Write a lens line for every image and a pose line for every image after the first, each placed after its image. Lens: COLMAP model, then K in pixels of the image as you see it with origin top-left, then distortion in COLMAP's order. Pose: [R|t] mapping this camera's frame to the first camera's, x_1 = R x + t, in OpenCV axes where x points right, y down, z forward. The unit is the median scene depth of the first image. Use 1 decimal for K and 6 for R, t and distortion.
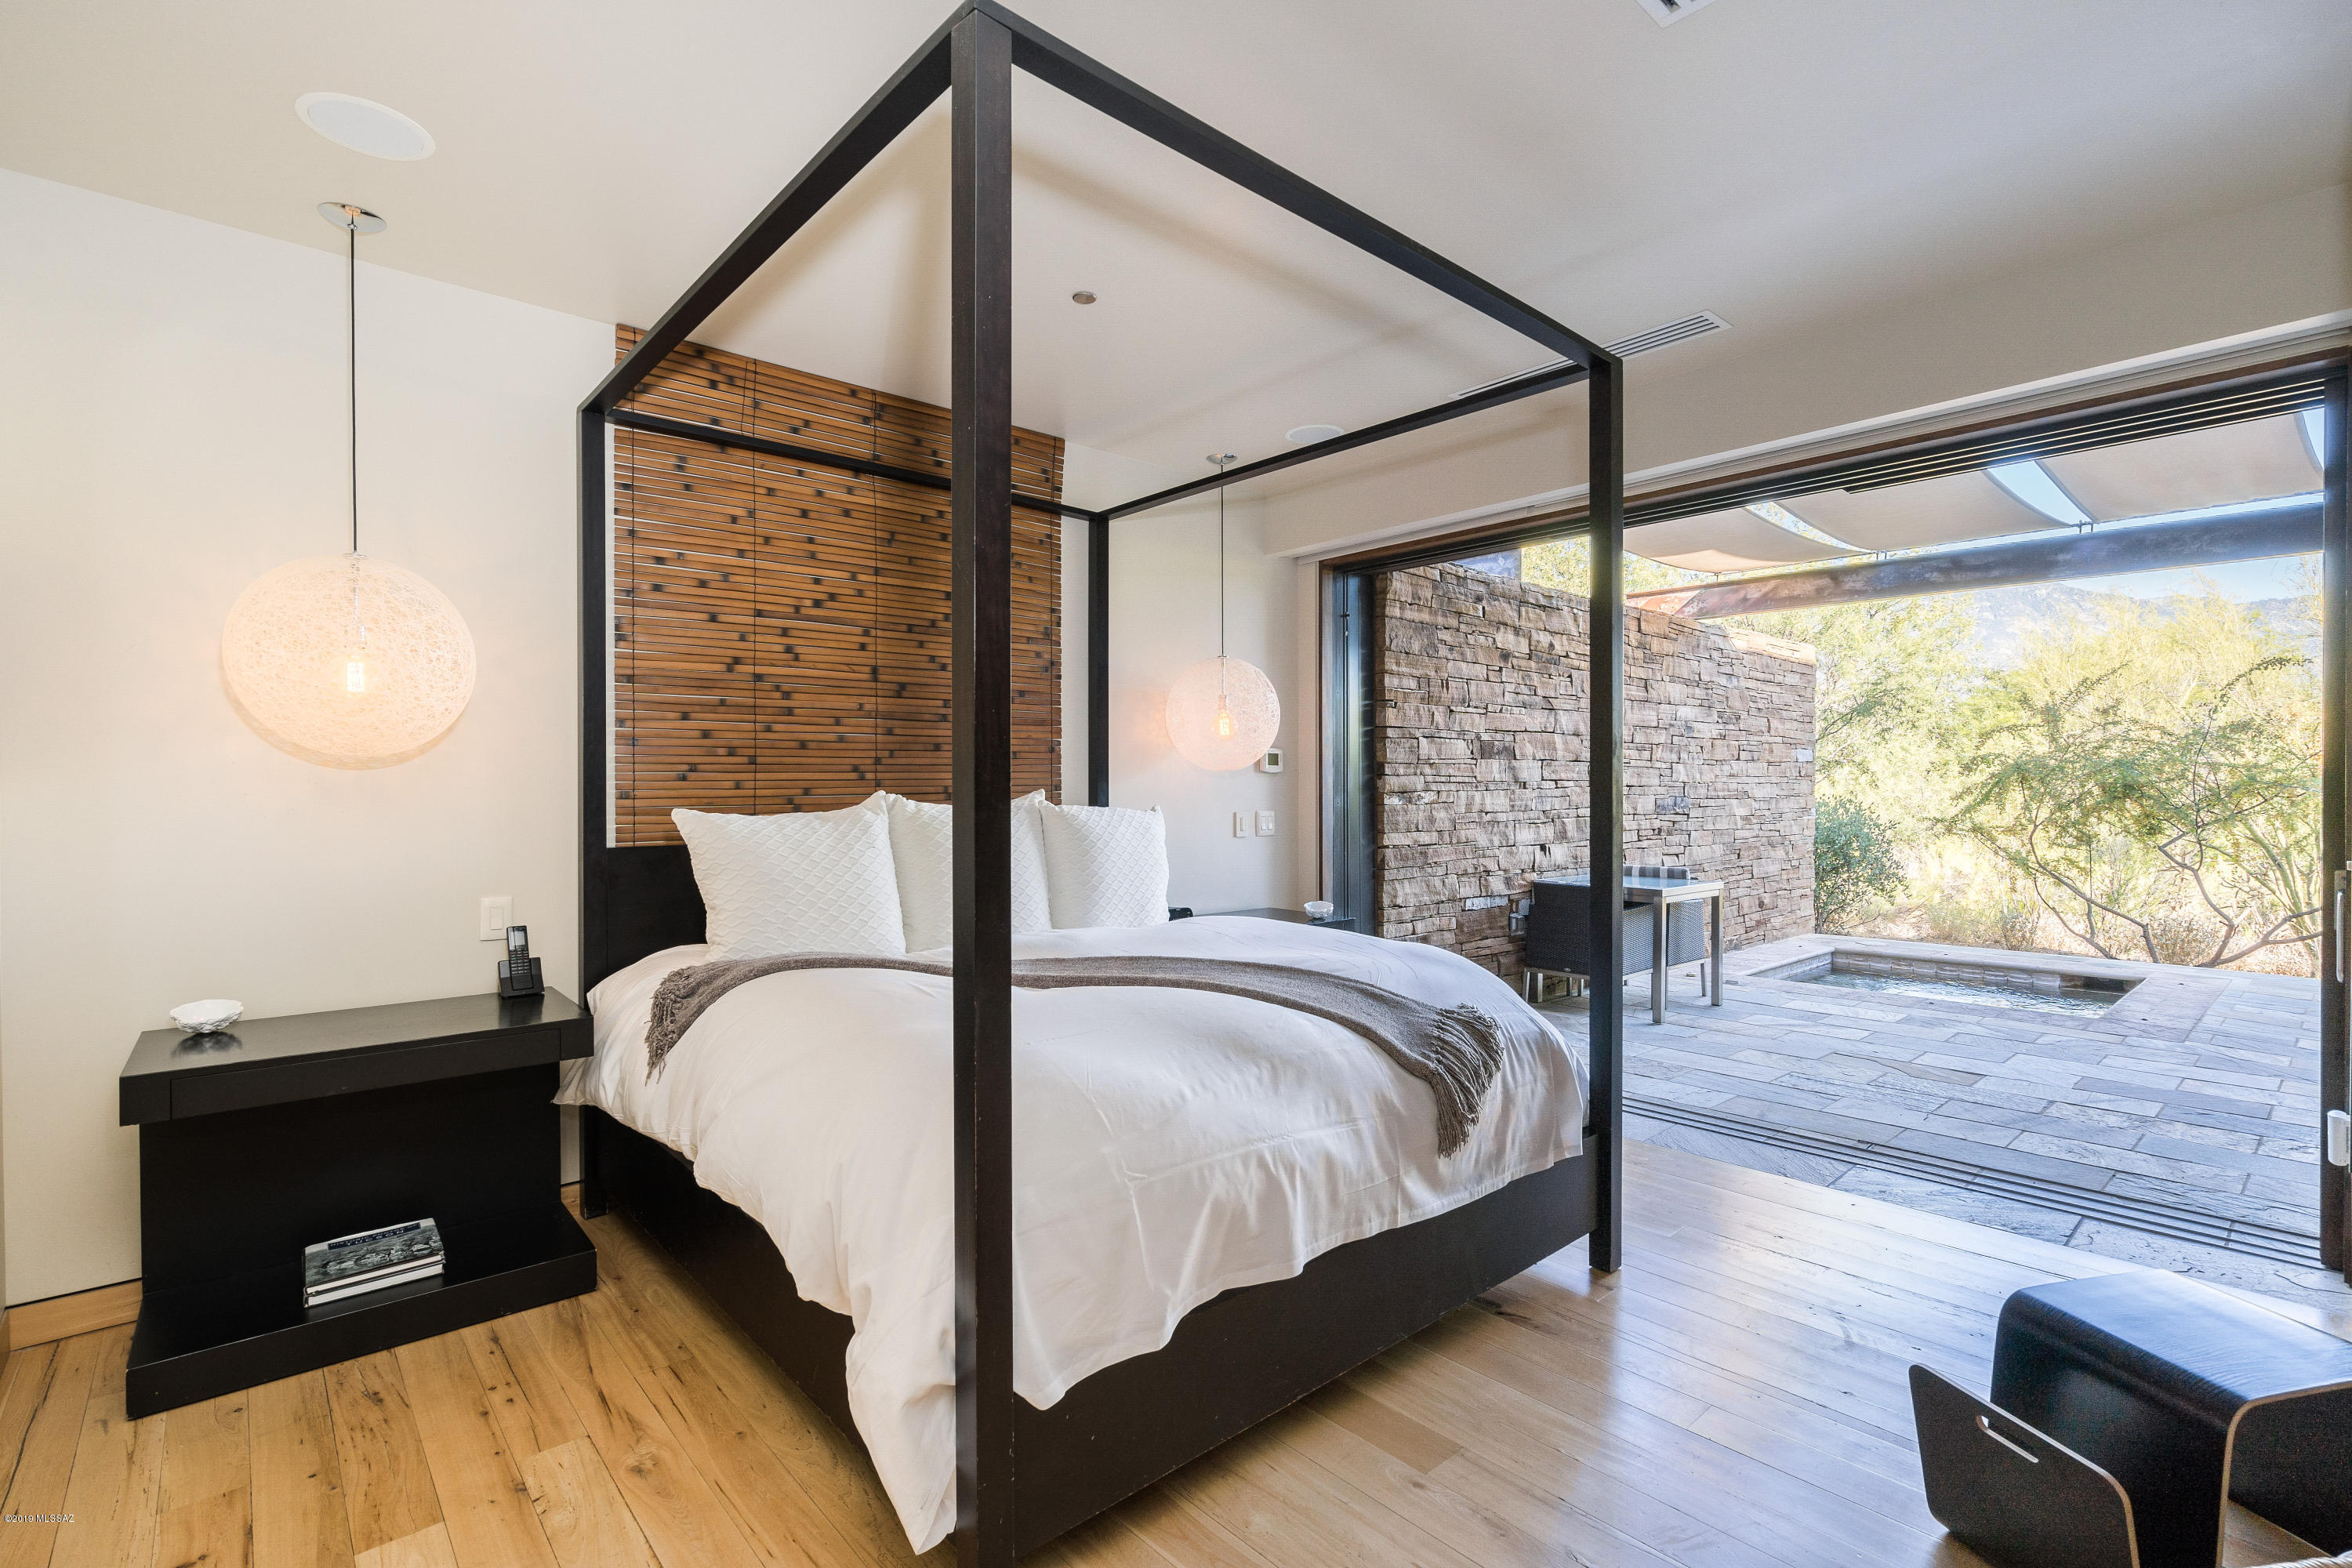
lens RADIAL K [[1083.4, 0, 1167.3], [0, 1083.4, 788.4], [0, 0, 1]] dist [-0.008863, 0.001323]
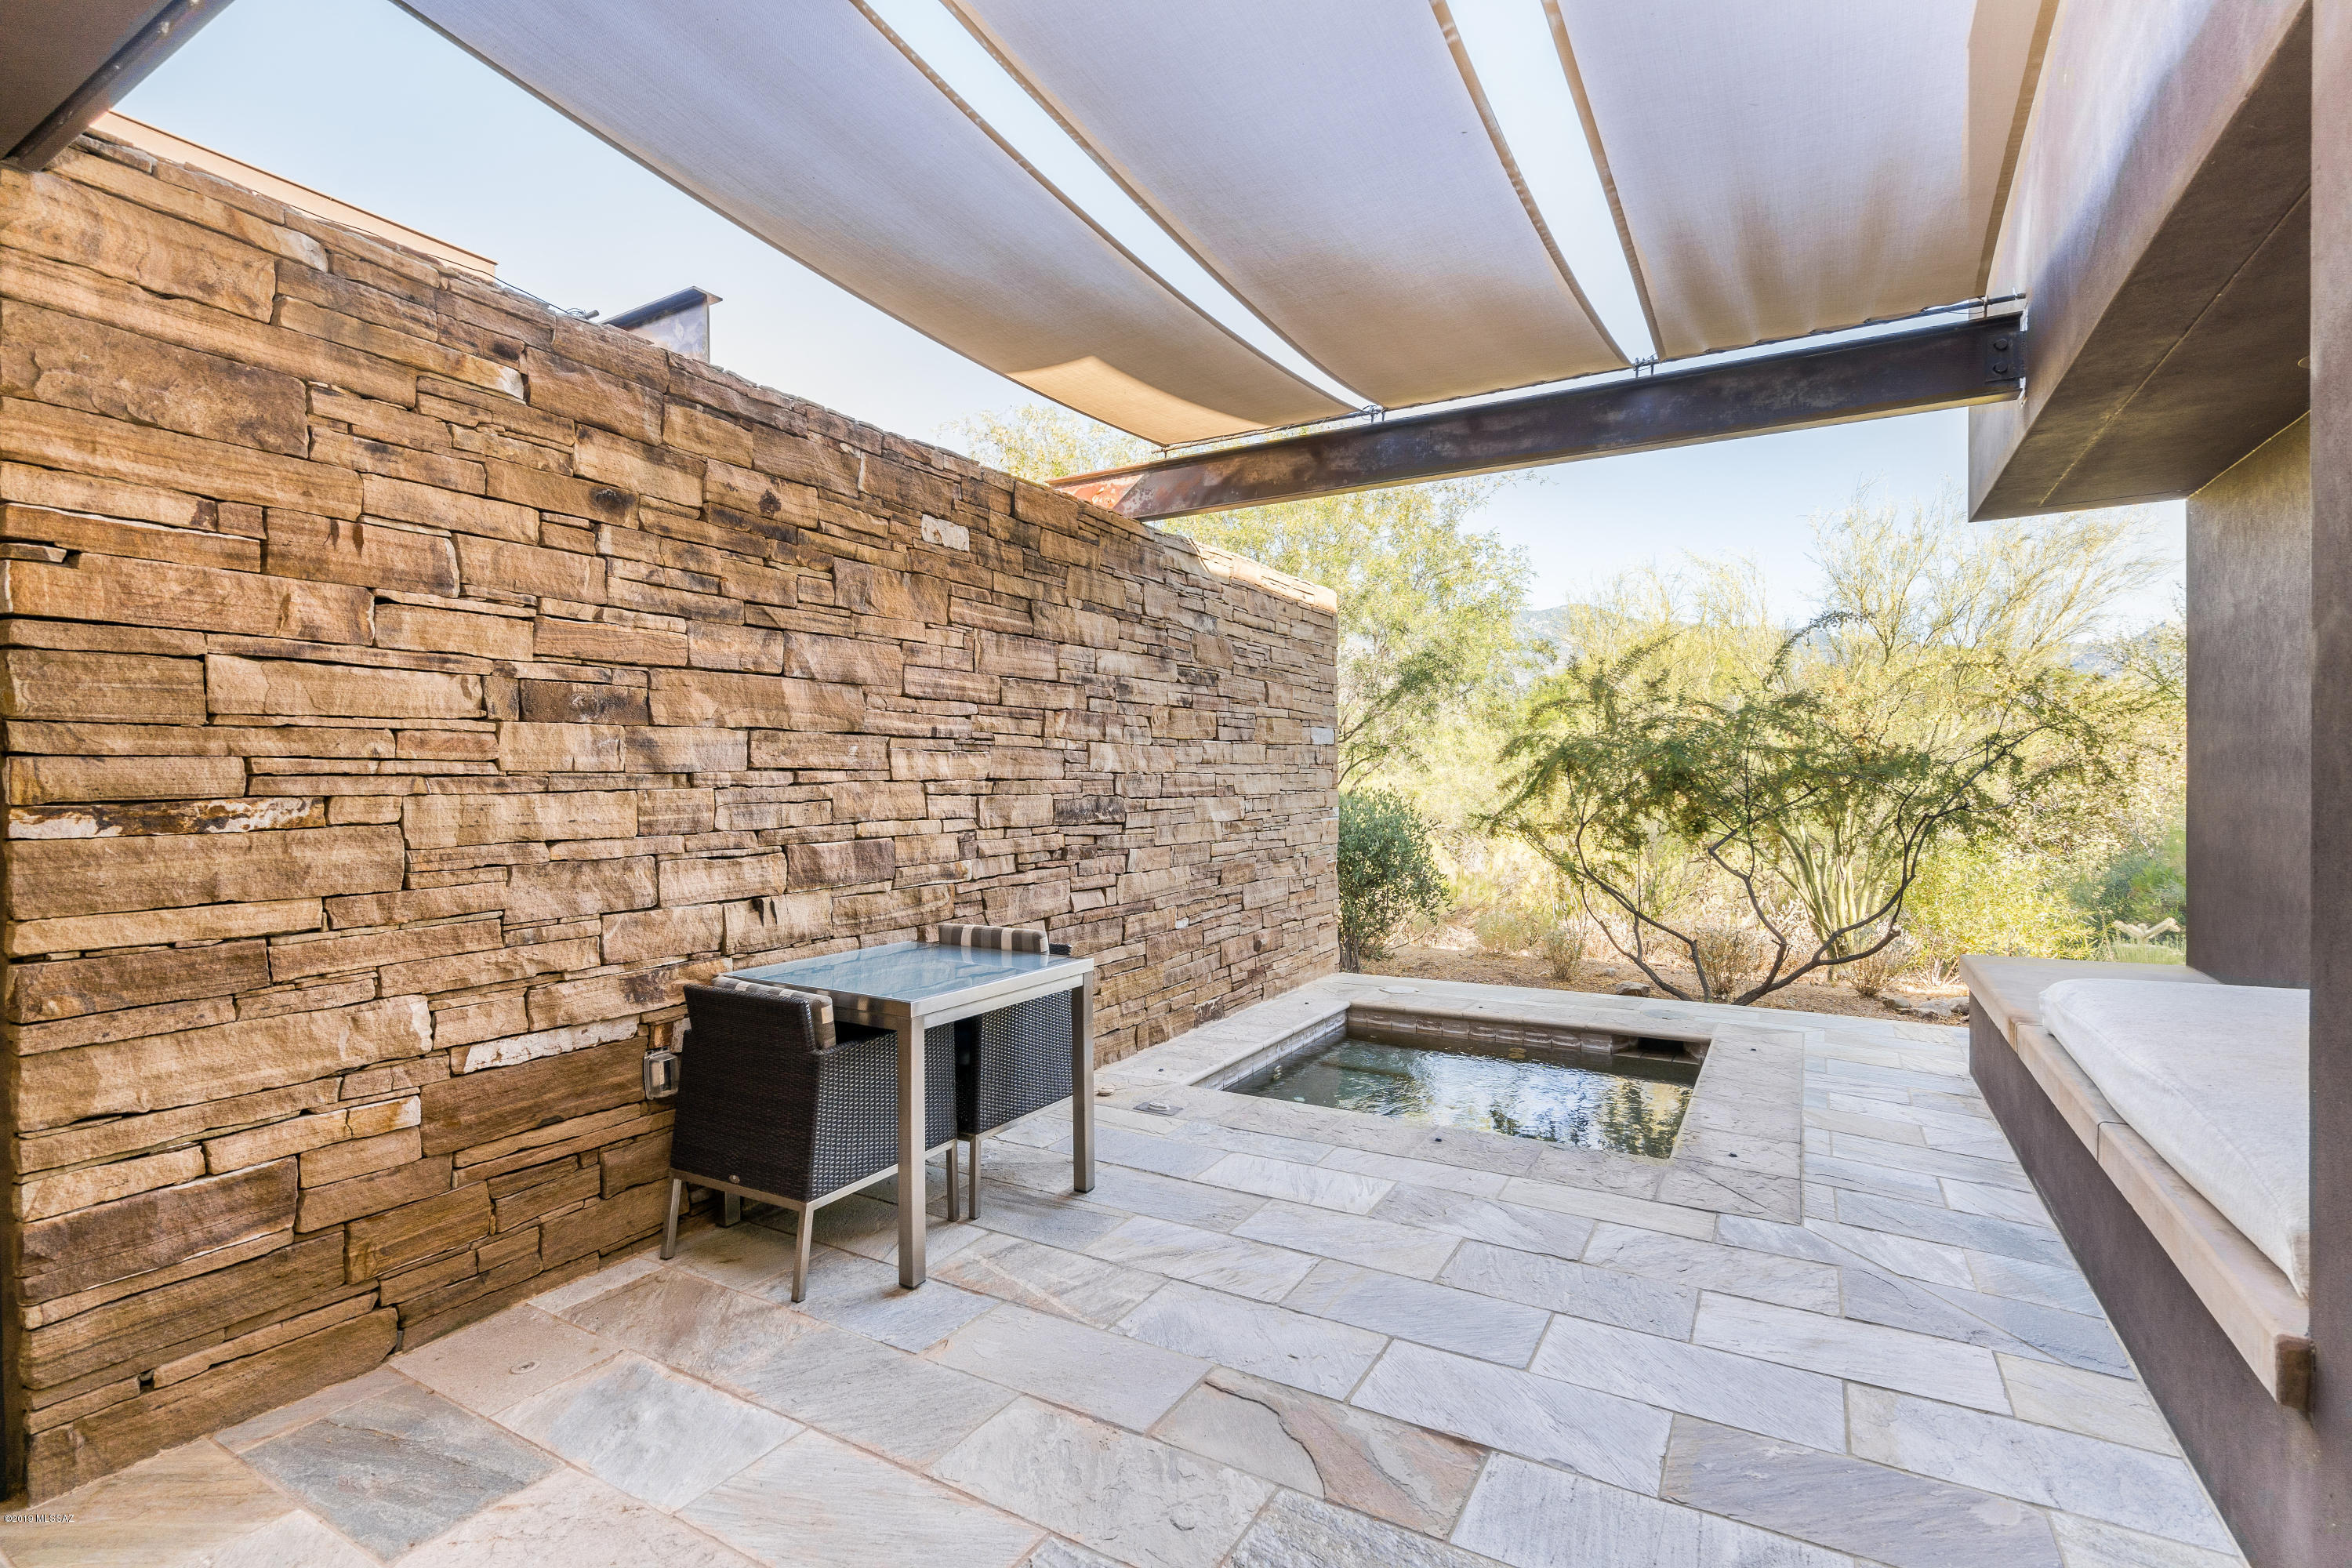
lens RADIAL K [[1083.4, 0, 1179.5], [0, 1083.4, 779.1], [0, 0, 1]] dist [-0.008863, 0.001323]
pose [[0.948924, -0.006019, 0.315447, 0.325170], [0.006540, 0.999978, -0.000592, -0.001312], [-0.315437, 0.002625, 0.948943, 0.401876]]
